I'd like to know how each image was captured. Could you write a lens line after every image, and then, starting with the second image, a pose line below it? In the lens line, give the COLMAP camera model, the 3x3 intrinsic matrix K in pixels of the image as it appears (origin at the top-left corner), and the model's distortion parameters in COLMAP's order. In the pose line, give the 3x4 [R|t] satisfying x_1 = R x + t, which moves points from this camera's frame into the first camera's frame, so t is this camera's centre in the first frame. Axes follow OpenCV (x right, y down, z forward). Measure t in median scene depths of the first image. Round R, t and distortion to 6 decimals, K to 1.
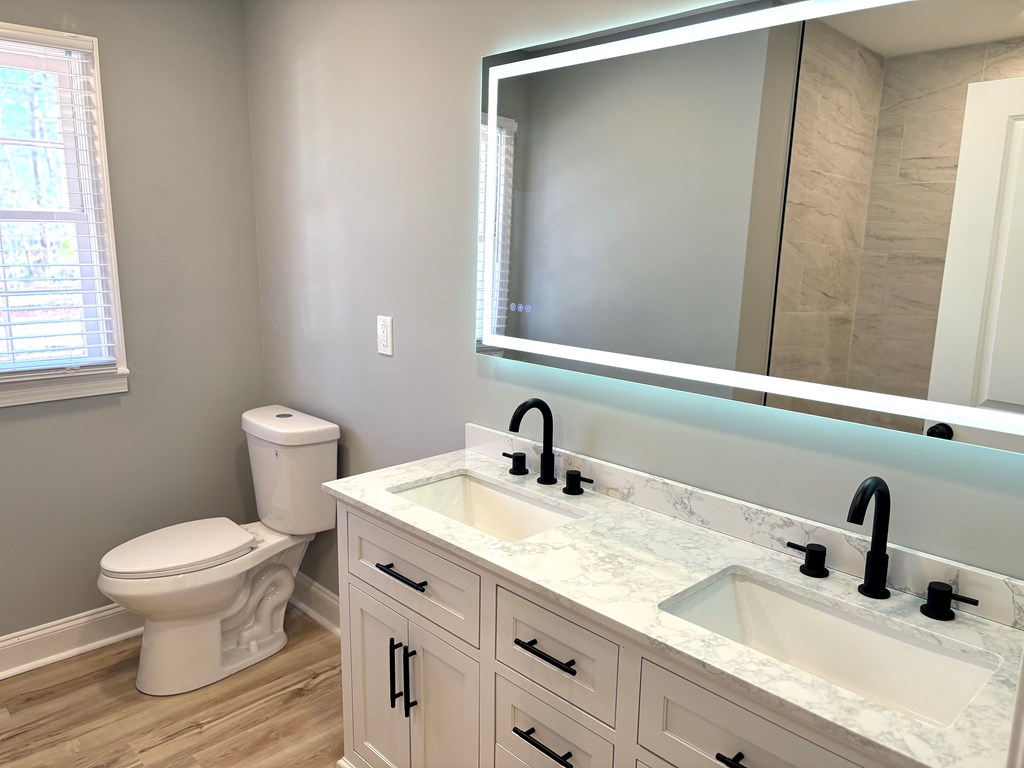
lens RADIAL K [[763.9, 0, 512.0], [0, 763.9, 384.0], [0, 0, 1]] dist [0.045979, -0.045955]
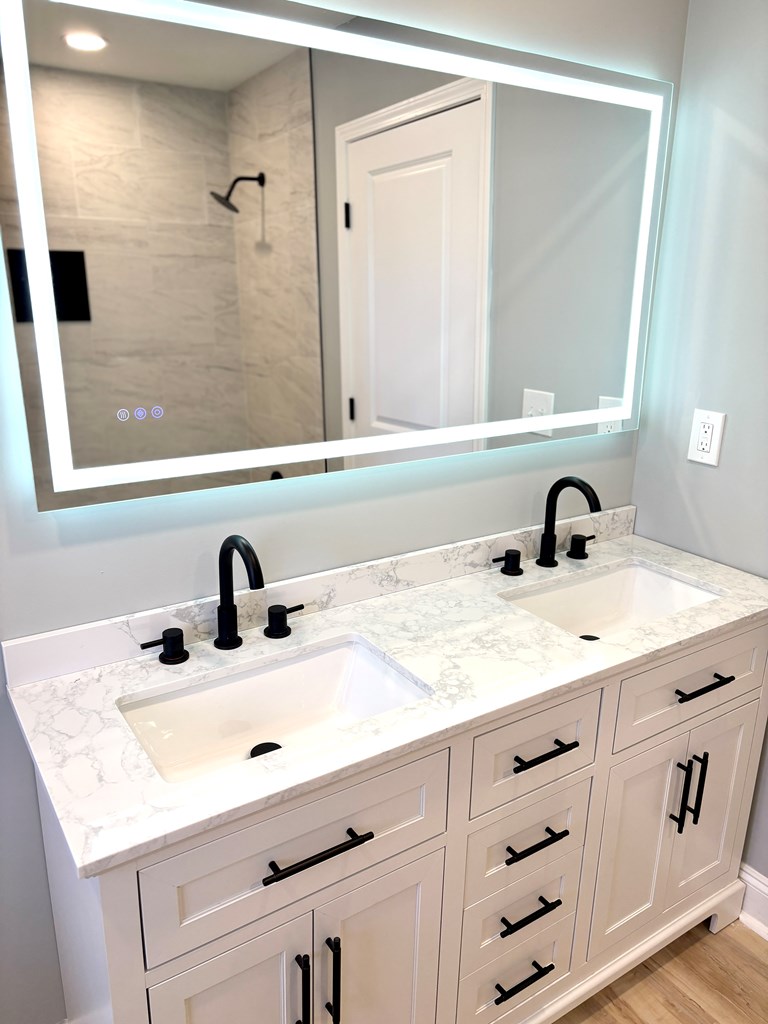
lens RADIAL K [[751.6, 0, 384.0], [0, 751.6, 512.0], [0, 0, 1]] dist [0.051670, -0.052900]
pose [[0.201718, -0.299485, 0.932533, -0.464003], [0.188752, 0.946145, 0.263027, -0.124954], [-0.961084, 0.122961, 0.247383, 0.564446]]
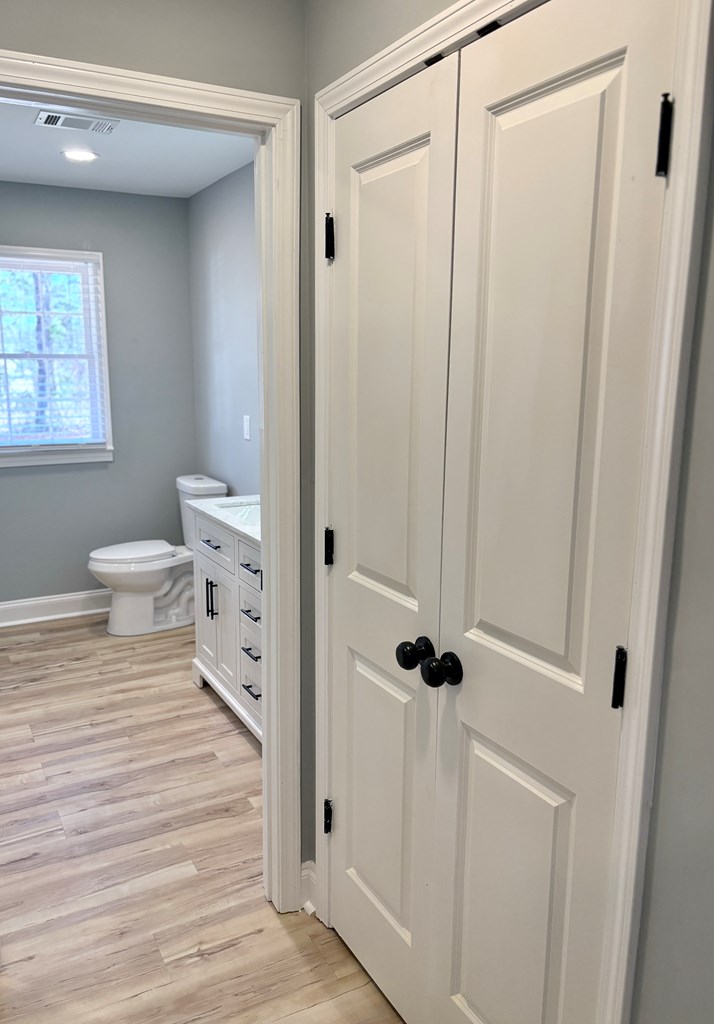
lens RADIAL K [[797.1, 0, 354.0], [0, 797.1, 517.1], [0, 0, 1]] dist [0.009333, 0.003336]
pose [[0.964606, 0.044731, -0.259873, 0.521607], [-0.045868, 0.998946, 0.001692, 0.118961], [0.259674, 0.010287, 0.965641, -0.602989]]
